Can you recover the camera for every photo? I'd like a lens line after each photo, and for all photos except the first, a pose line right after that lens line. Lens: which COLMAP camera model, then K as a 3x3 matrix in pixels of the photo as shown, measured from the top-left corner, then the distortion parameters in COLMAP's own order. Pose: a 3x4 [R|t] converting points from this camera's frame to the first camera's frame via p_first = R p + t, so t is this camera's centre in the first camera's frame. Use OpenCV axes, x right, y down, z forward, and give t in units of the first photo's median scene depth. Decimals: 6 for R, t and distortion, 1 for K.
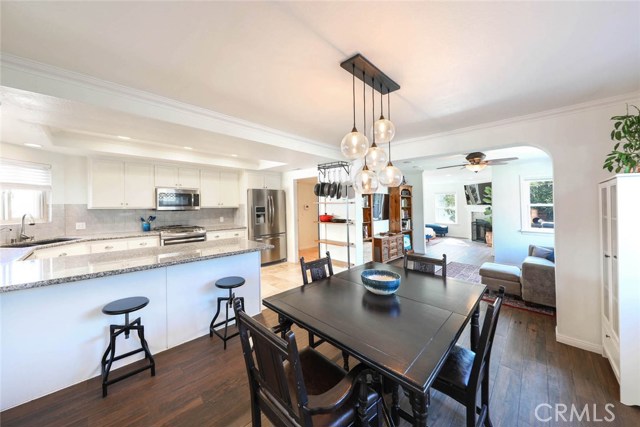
lens RADIAL K [[219.6, 0, 321.0], [0, 219.6, 208.0], [0, 0, 1]] dist [0.003243, -0.001132]
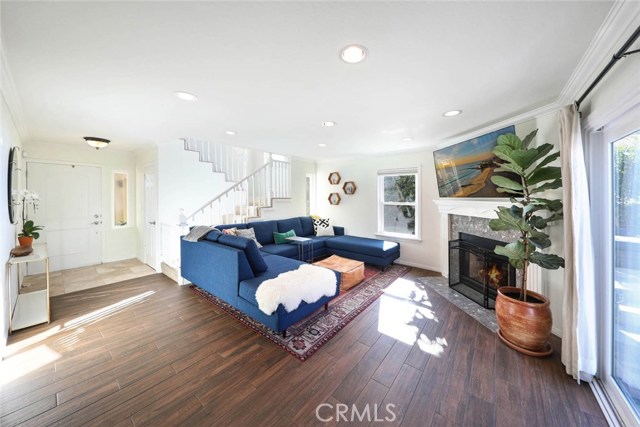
lens RADIAL K [[219.6, 0, 324.3], [0, 219.6, 196.3], [0, 0, 1]] dist [0.003243, -0.001132]
pose [[0.994251, 0.015277, 0.105977, 0.386449], [-0.012925, 0.999655, -0.022852, -0.004662], [-0.106290, 0.021351, 0.994106, 0.581905]]
